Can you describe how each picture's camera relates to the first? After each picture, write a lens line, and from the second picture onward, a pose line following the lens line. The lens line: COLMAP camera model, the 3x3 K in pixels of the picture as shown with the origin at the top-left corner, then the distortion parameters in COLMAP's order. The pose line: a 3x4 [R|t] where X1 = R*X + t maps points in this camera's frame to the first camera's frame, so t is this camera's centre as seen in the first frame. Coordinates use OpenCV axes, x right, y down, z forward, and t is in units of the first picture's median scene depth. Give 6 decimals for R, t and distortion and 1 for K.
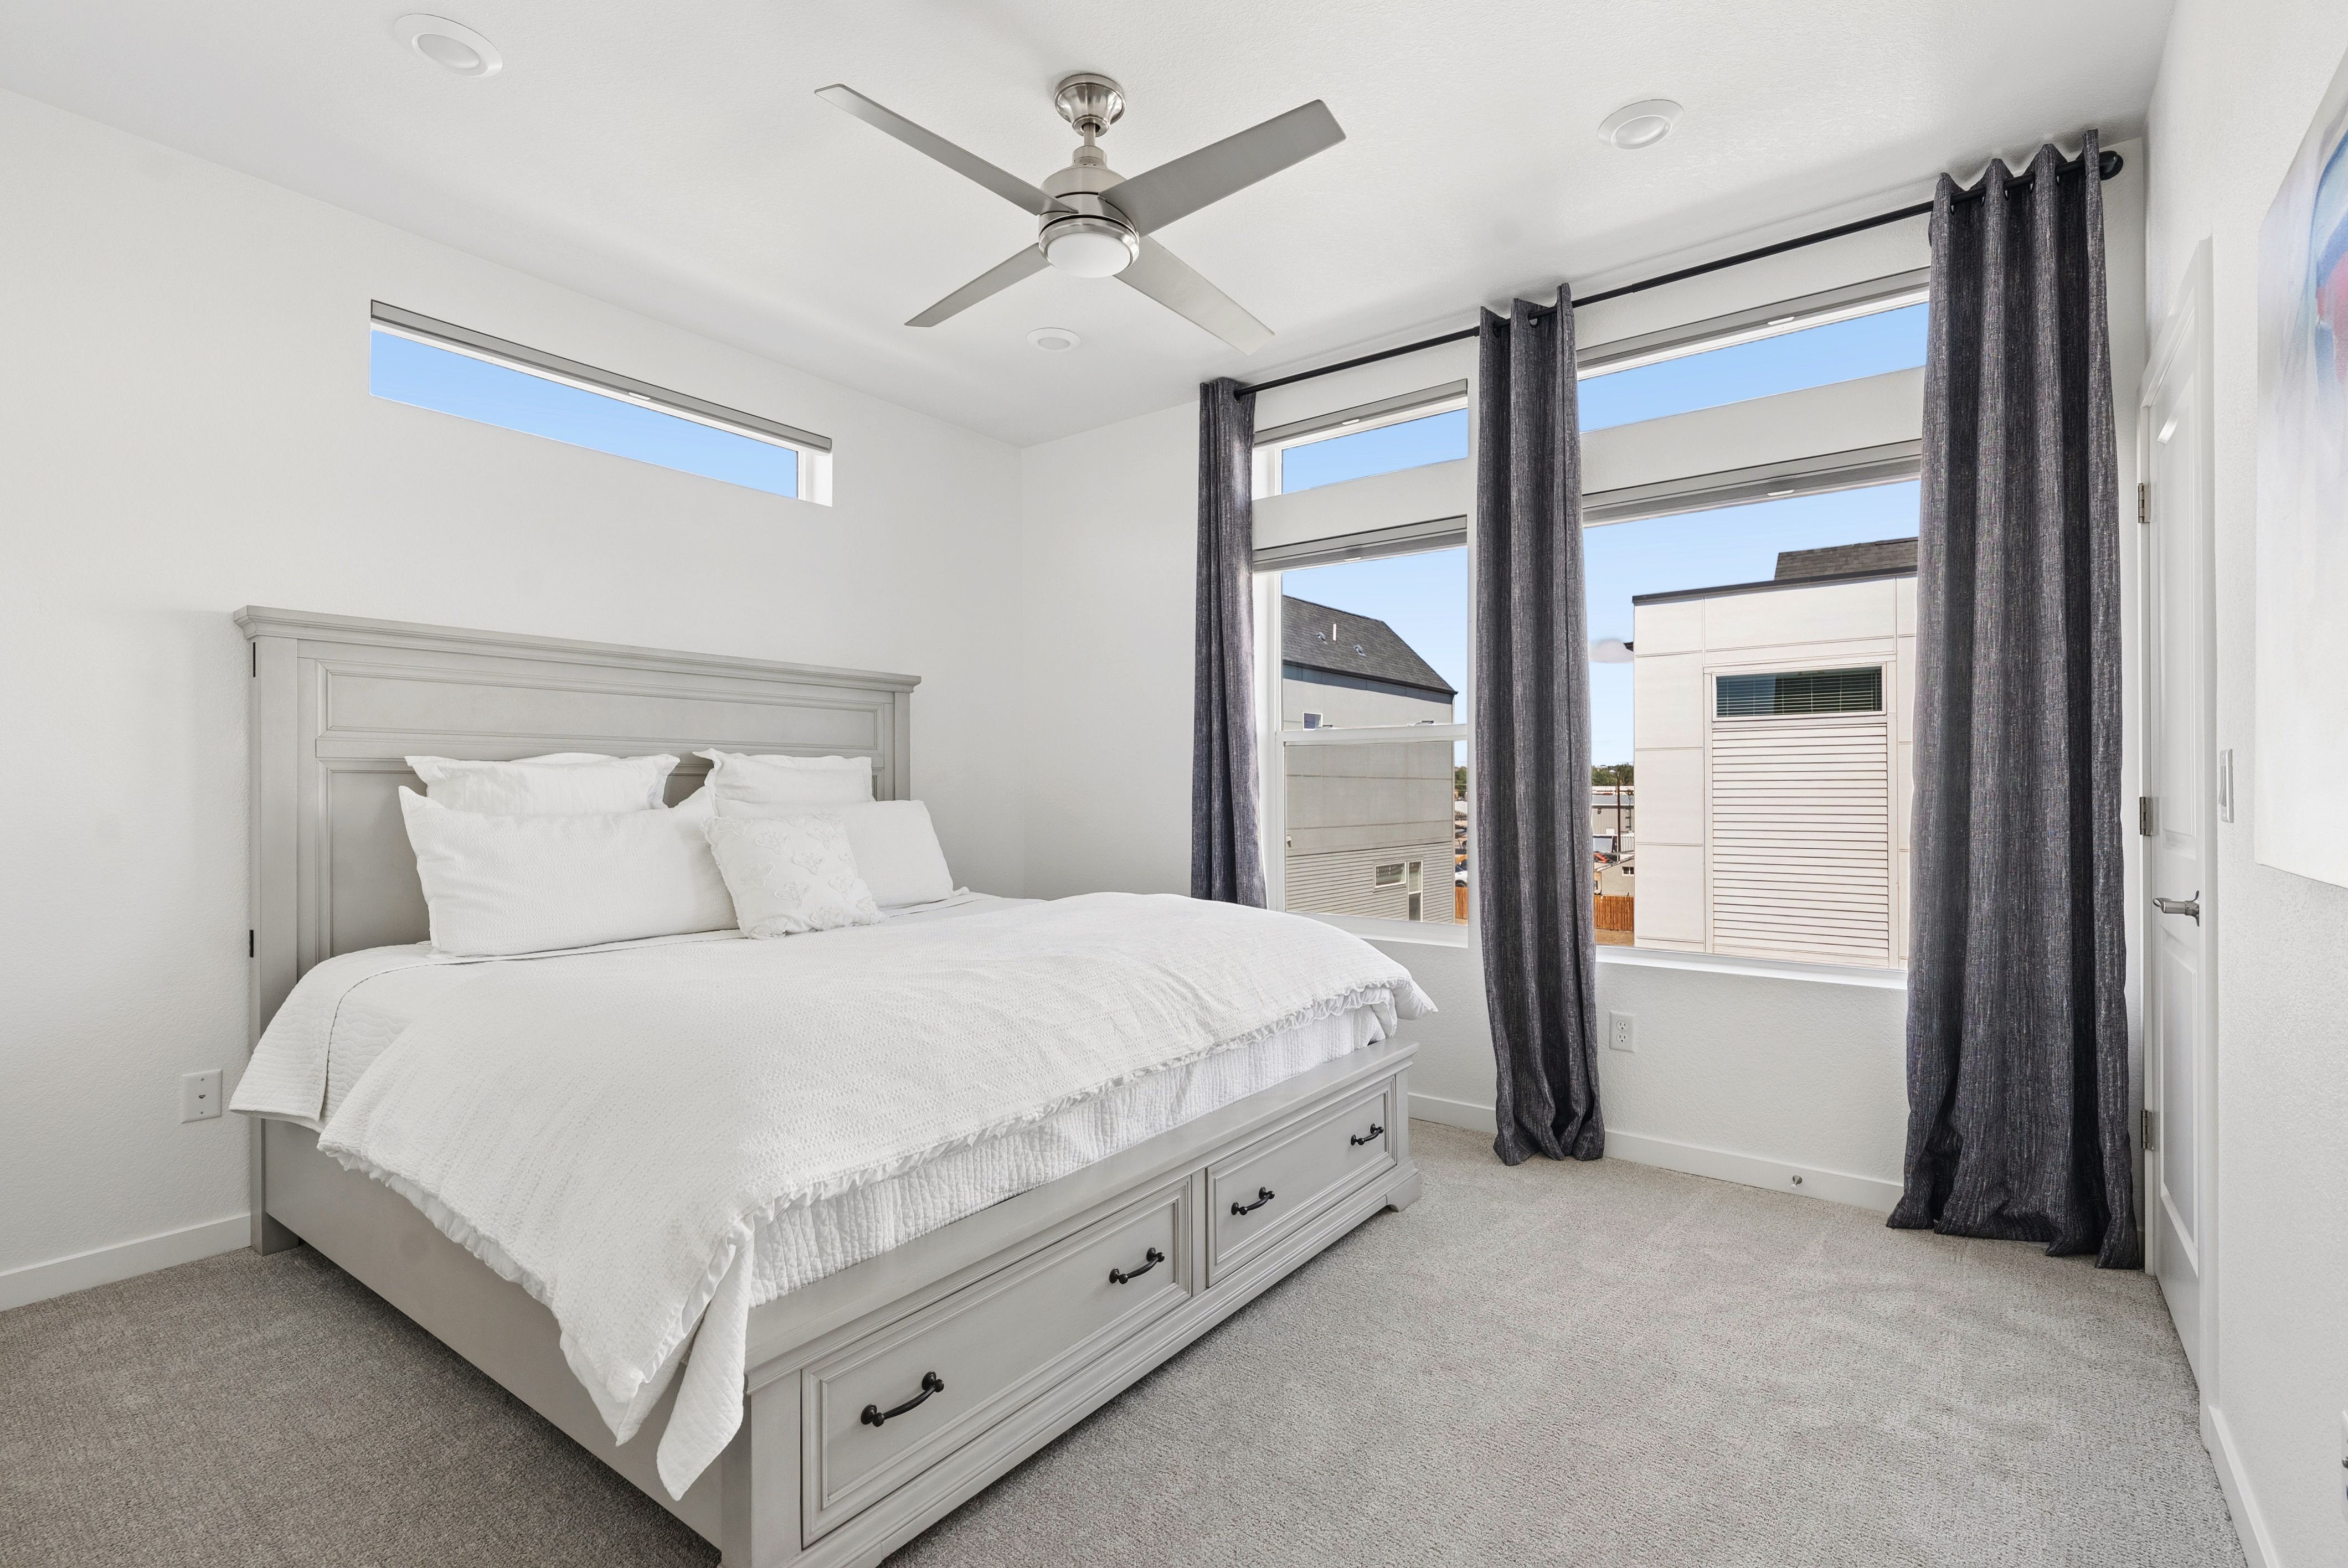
lens RADIAL K [[1056.8, 0, 1174.0], [0, 1056.8, 784.0], [0, 0, 1]] dist [0.000966, 0.000043]
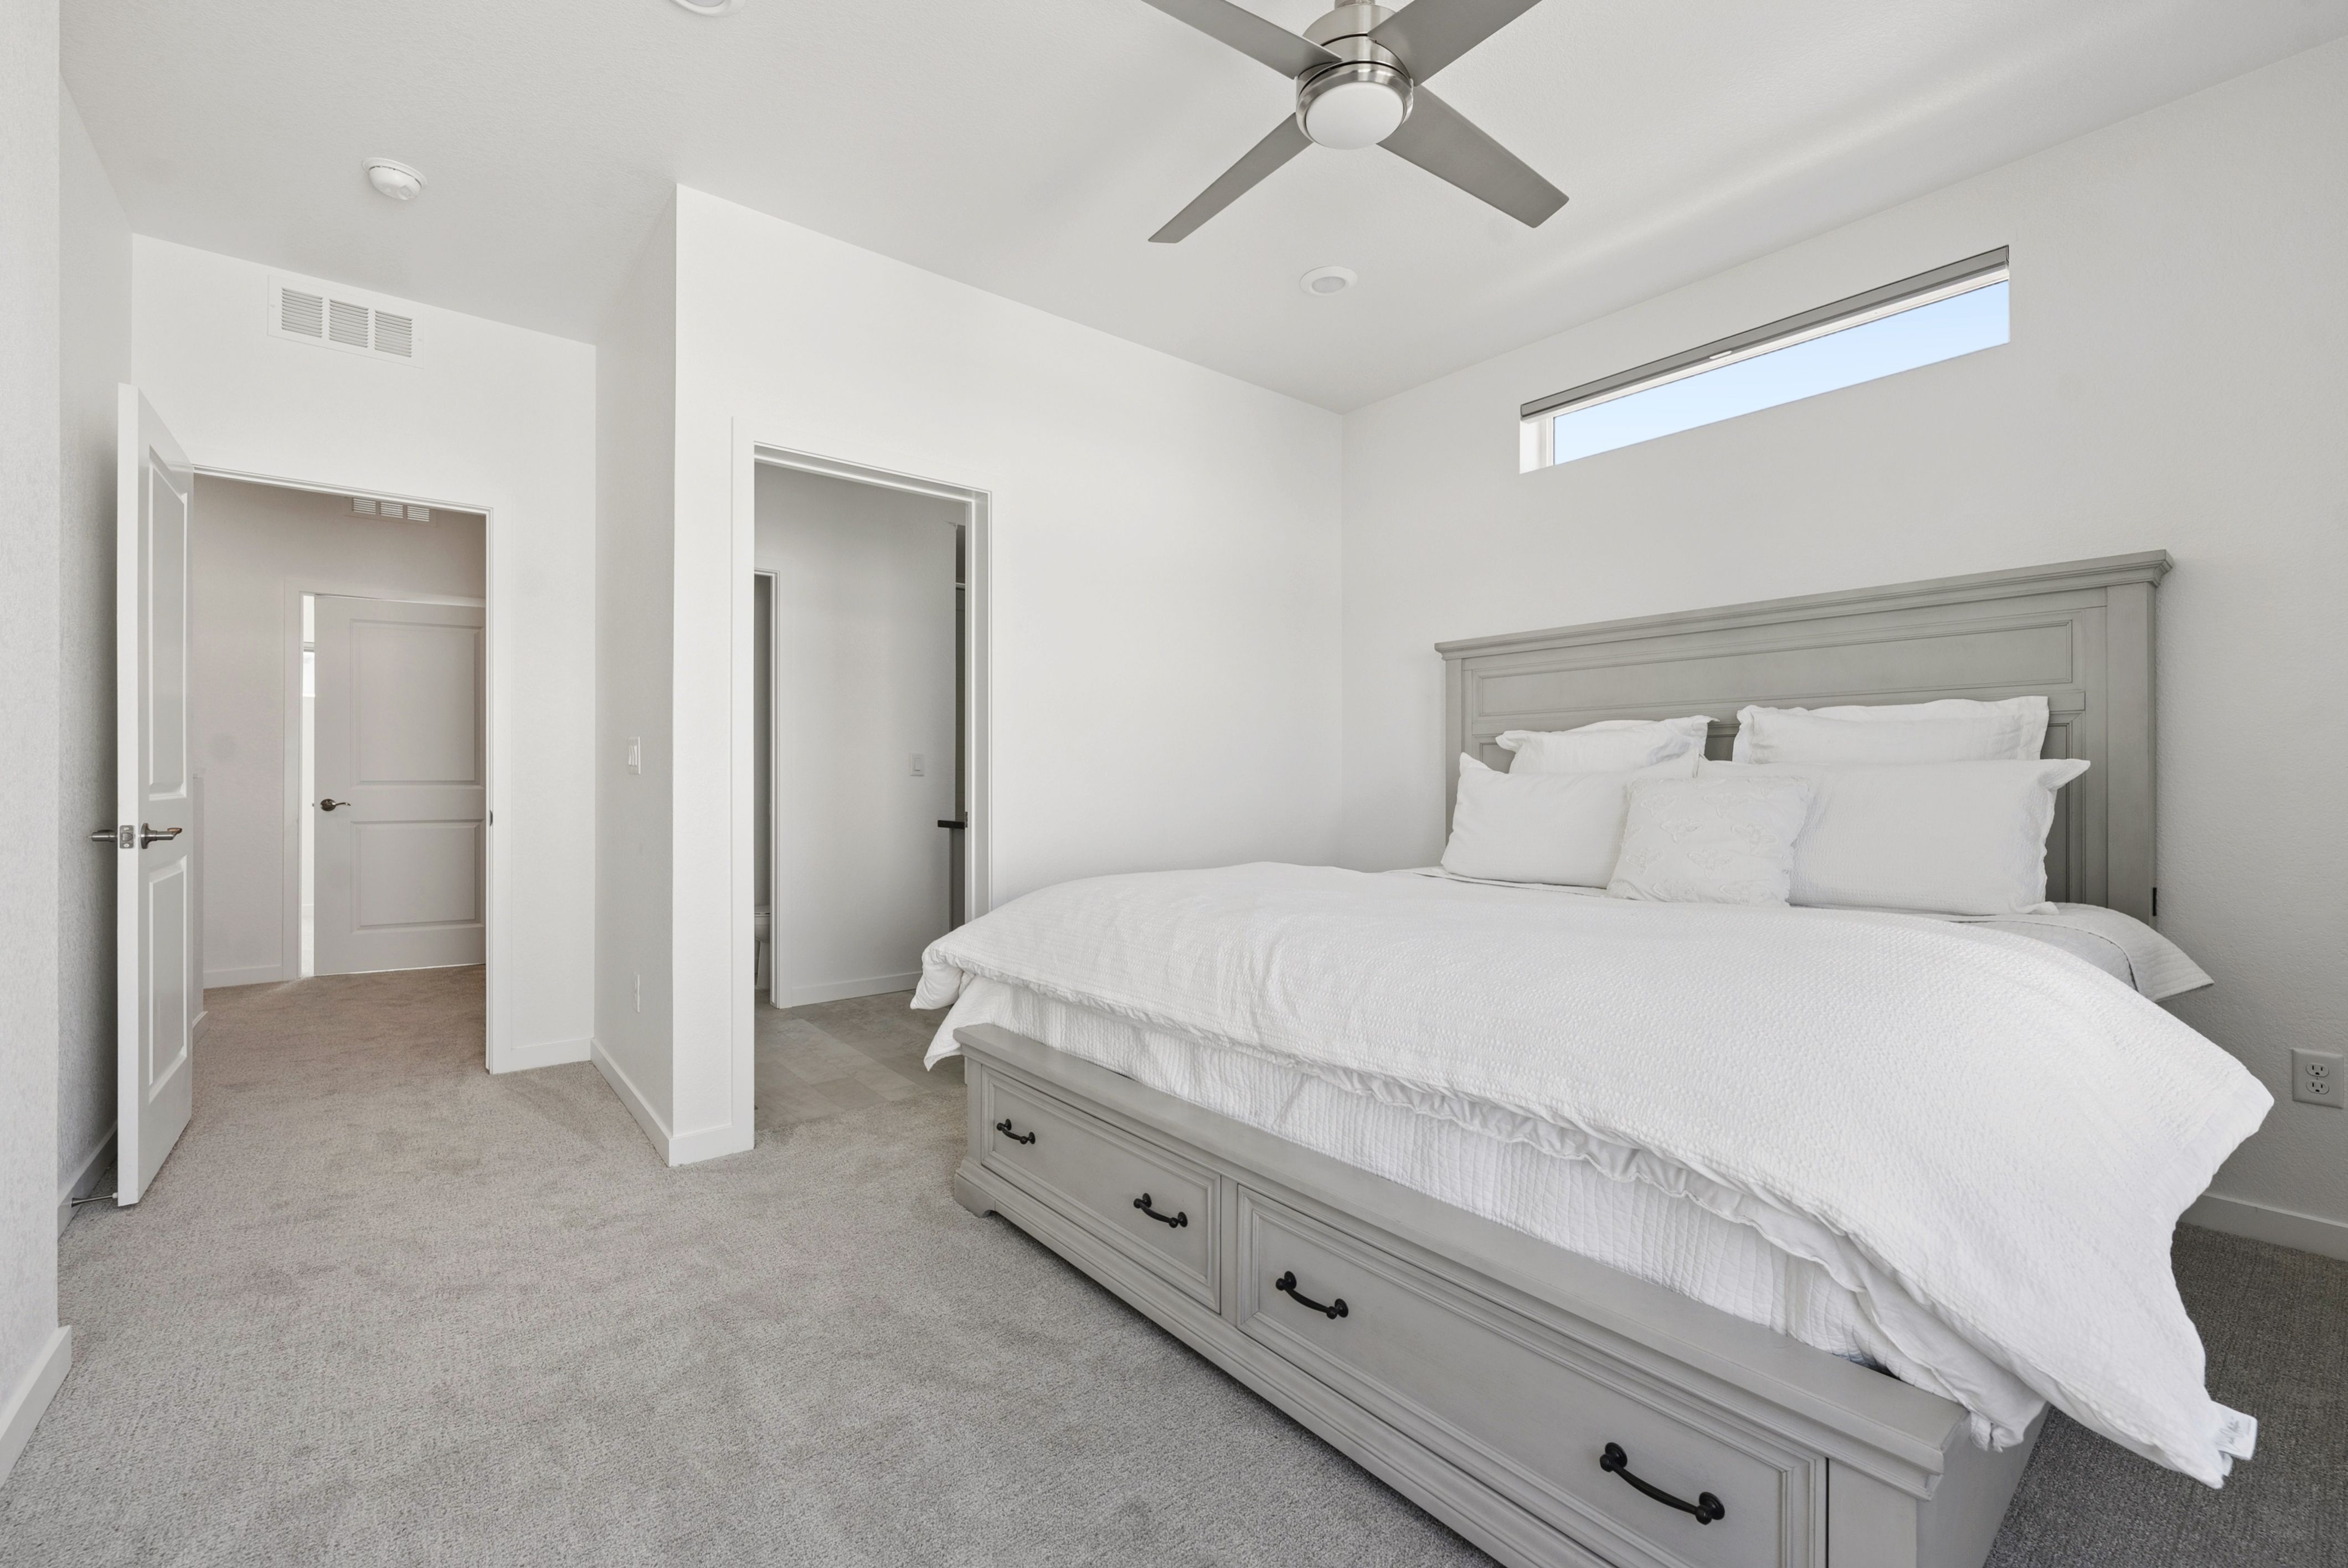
lens RADIAL K [[971.1, 0, 1180.7], [0, 971.1, 774.7], [0, 0, 1]] dist [0.000601, -0.000458]
pose [[-0.226411, -0.002074, -0.974030, 0.421913], [0.005146, 0.999981, -0.003325, 0.022981], [0.974018, -0.005765, -0.226396, 0.605073]]
